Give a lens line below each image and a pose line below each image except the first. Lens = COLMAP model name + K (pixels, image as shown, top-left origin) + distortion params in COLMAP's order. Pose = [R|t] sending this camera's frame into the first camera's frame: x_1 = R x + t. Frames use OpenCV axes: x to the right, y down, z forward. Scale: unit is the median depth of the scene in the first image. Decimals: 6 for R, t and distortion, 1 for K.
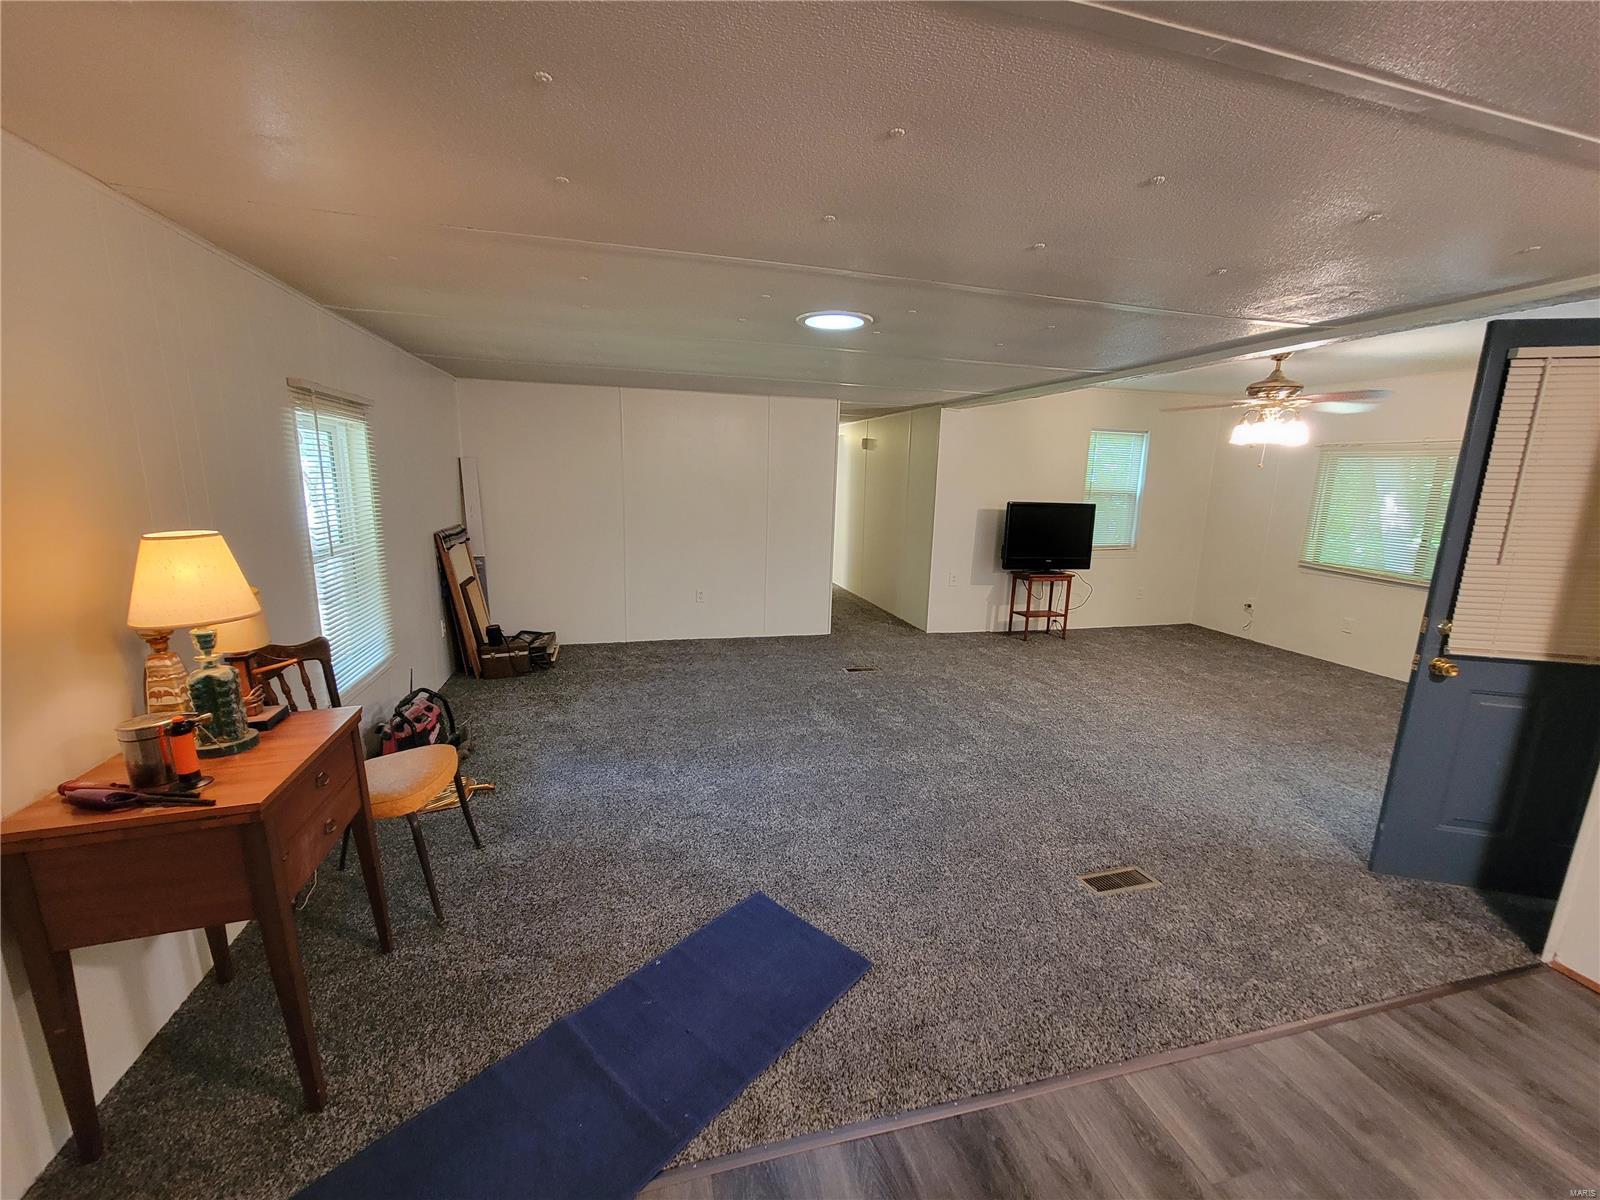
lens RADIAL K [[654.0, 0, 800.8], [0, 654.0, 605.4], [0, 0, 1]] dist [0.003010, -0.001011]
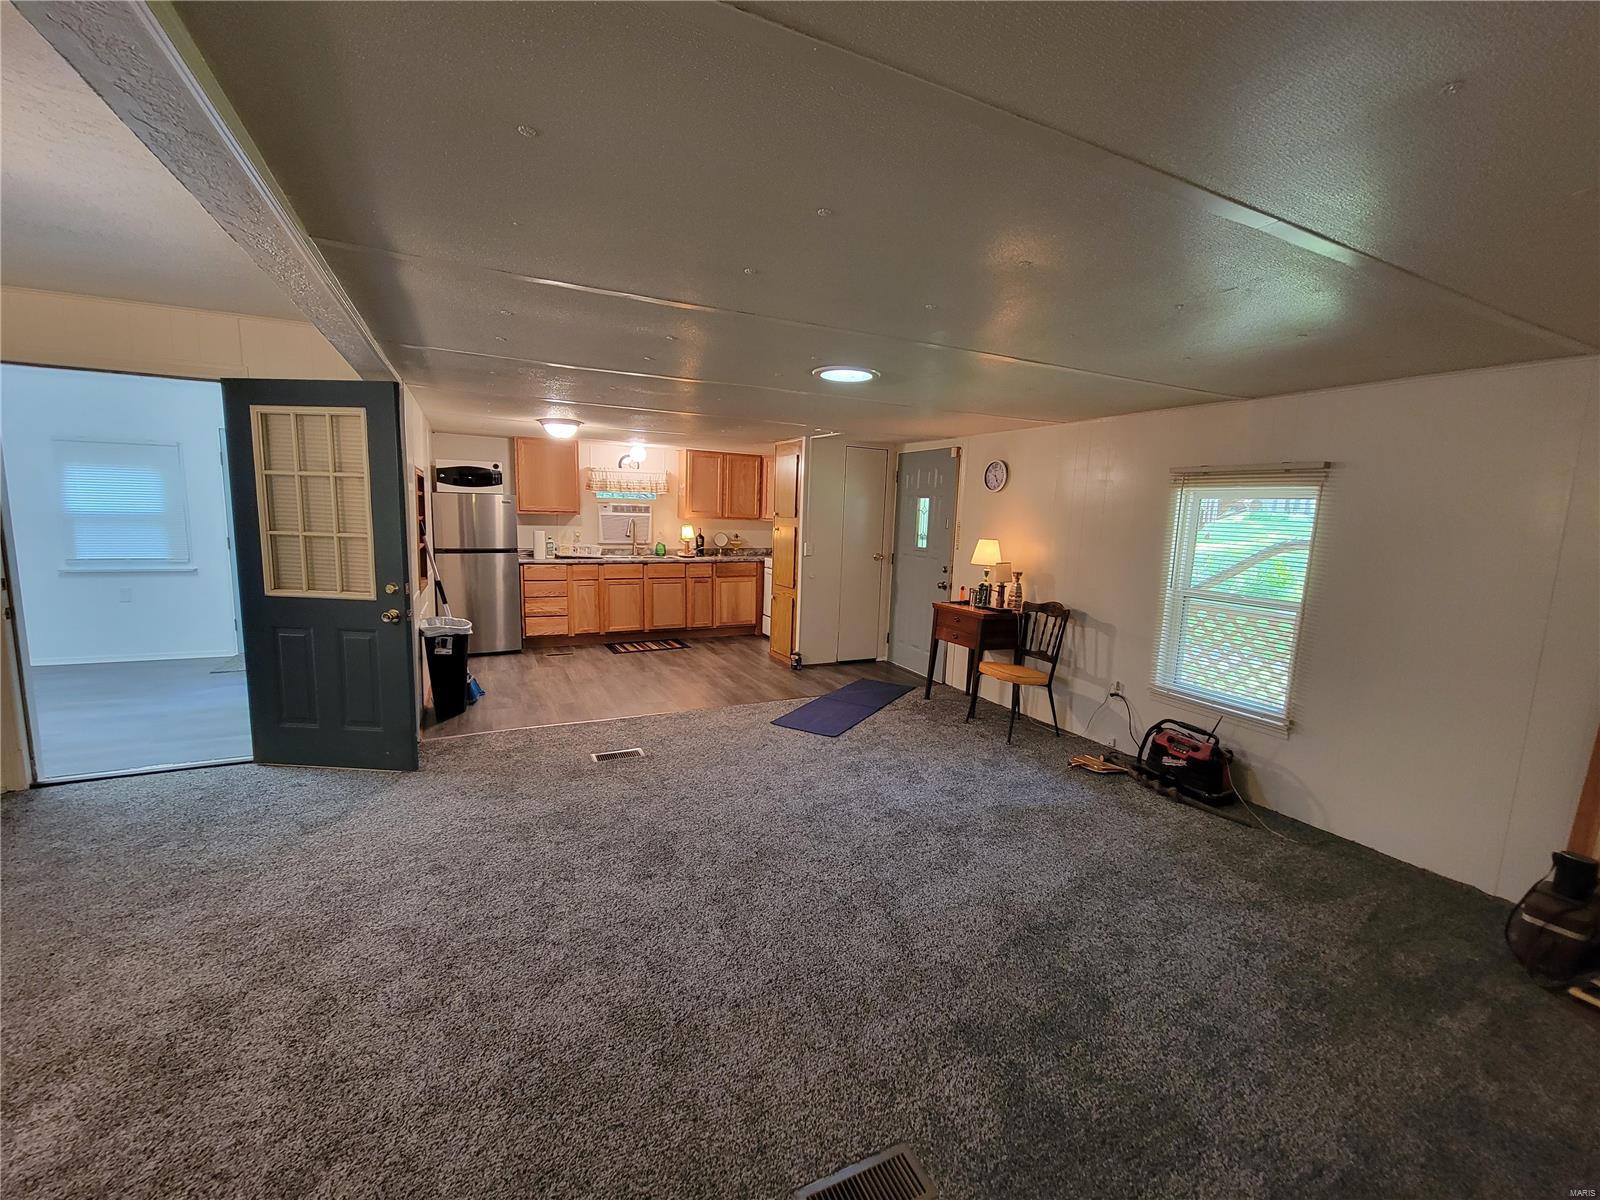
lens RADIAL K [[654.0, 0, 803.6], [0, 654.0, 604.6], [0, 0, 1]] dist [0.003010, -0.001011]
pose [[-0.978739, -0.028916, -0.203059, 0.624686], [-0.095094, 0.941152, 0.324329, -0.775017], [0.181731, 0.336743, -0.923893, 3.985427]]
